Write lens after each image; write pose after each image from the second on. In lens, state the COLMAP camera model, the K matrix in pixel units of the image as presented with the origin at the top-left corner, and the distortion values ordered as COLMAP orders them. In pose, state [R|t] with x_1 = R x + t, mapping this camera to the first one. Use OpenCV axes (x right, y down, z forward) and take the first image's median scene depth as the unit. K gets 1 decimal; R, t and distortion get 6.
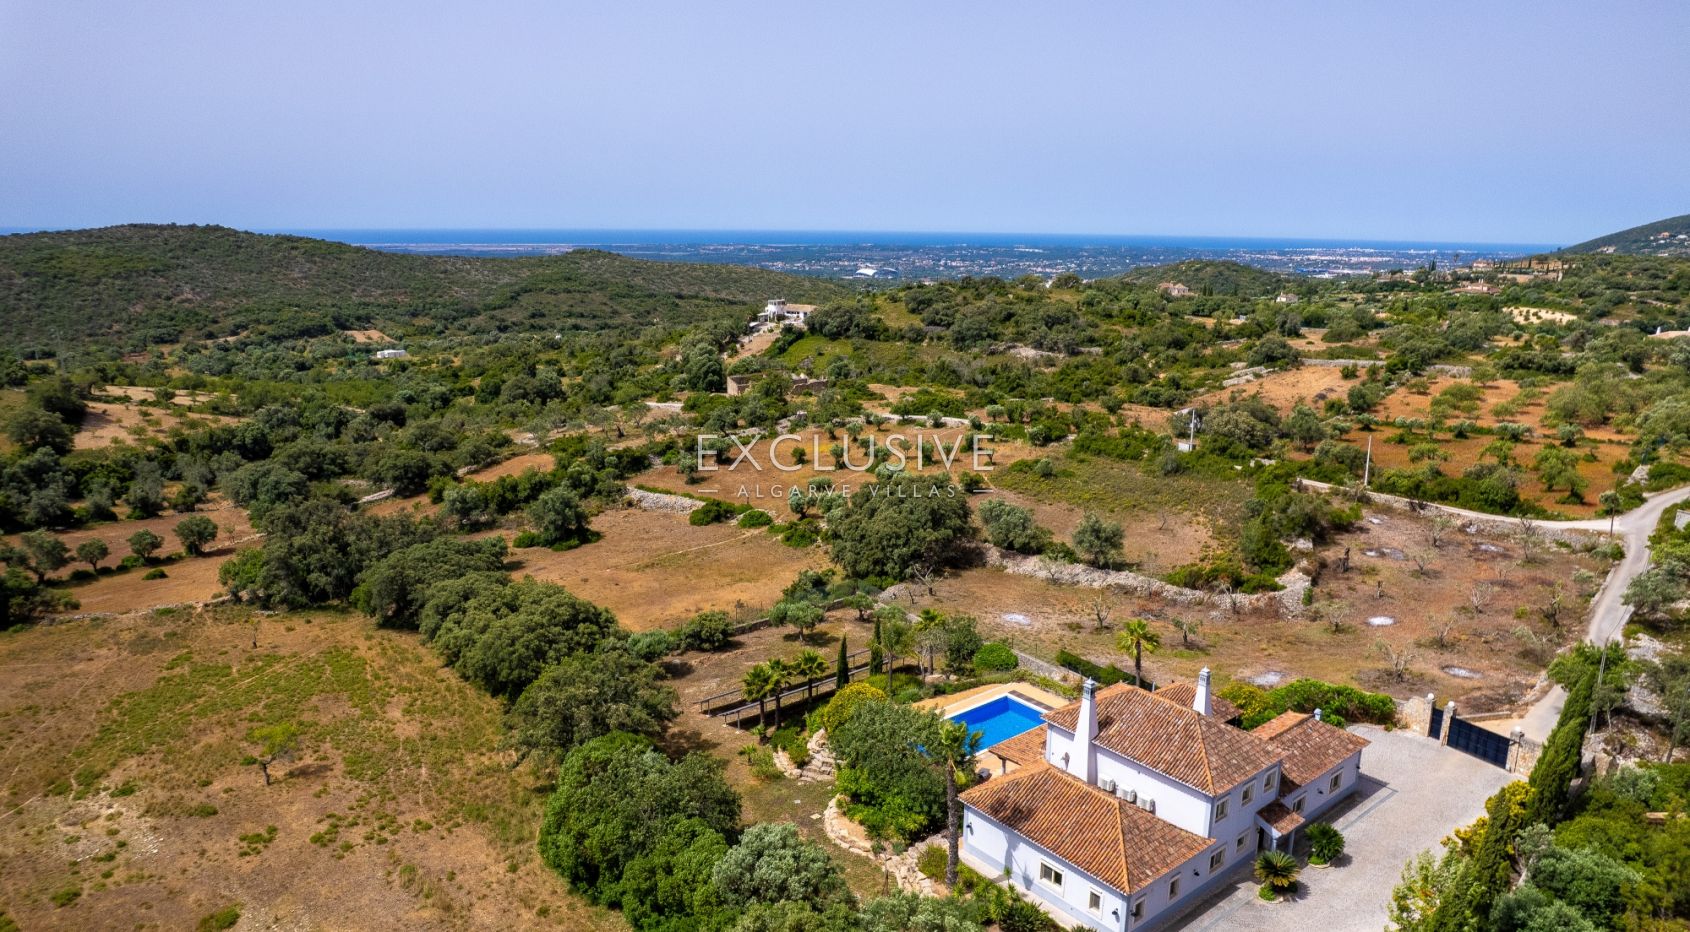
lens RADIAL K [[1087.7, 0, 861.1], [0, 1087.7, 471.7], [0, 0, 1]] dist [-0.066713, 0.059527]
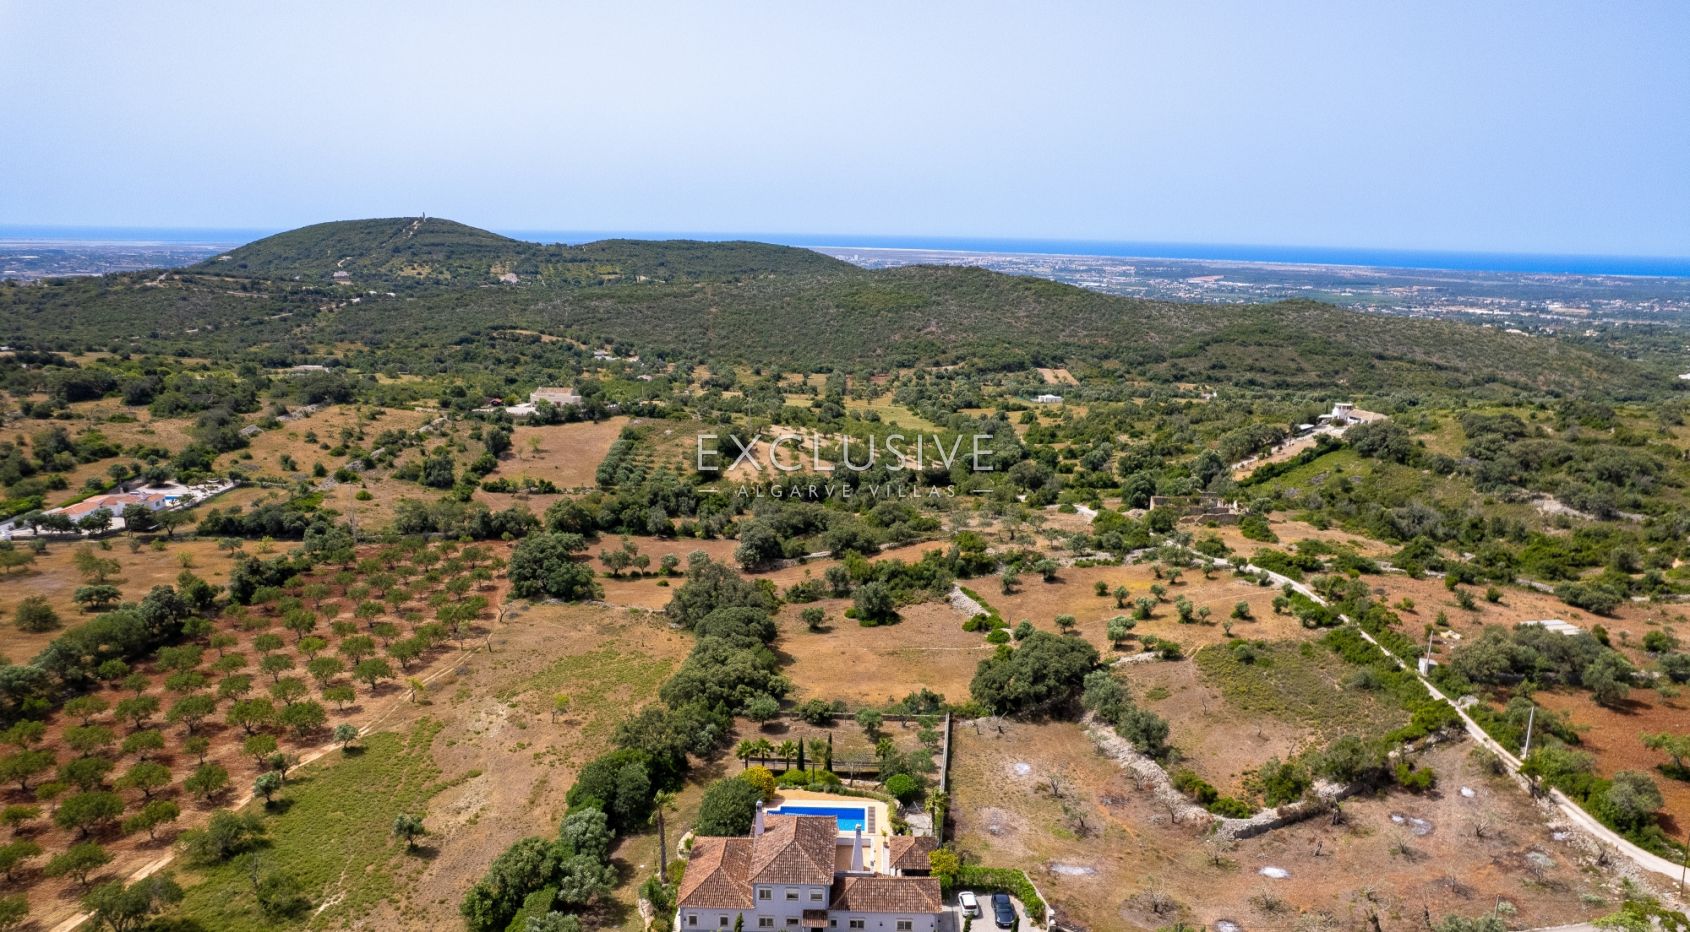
lens RADIAL K [[1087.7, 0, 861.1], [0, 1087.7, 471.7], [0, 0, 1]] dist [-0.066713, 0.059527]
pose [[0.764940, 0.148263, -0.626805, 0.580102], [-0.156876, 0.986727, 0.041951, -0.185477], [0.624705, 0.066241, 0.778046, -0.125184]]
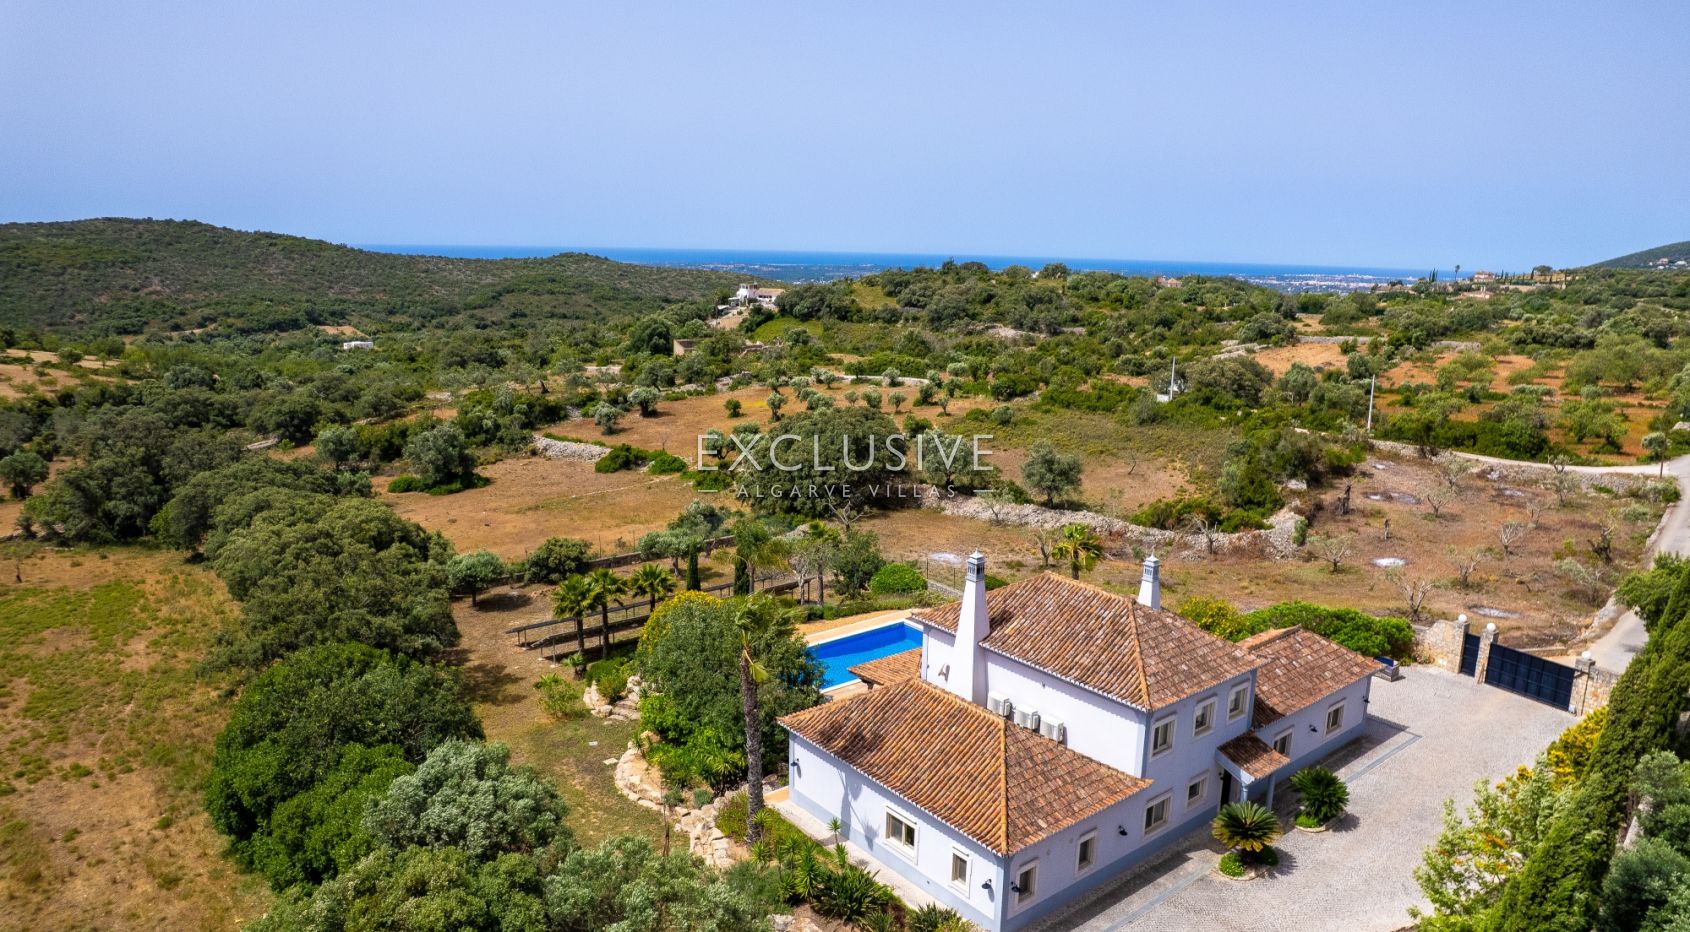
lens RADIAL K [[1087.7, 0, 861.1], [0, 1087.7, 471.7], [0, 0, 1]] dist [-0.066713, 0.059527]
pose [[0.999927, 0.011938, 0.001585, 0.058566], [-0.011904, 0.999738, -0.019554, 0.066541], [-0.001818, 0.019533, 0.999808, 0.133427]]
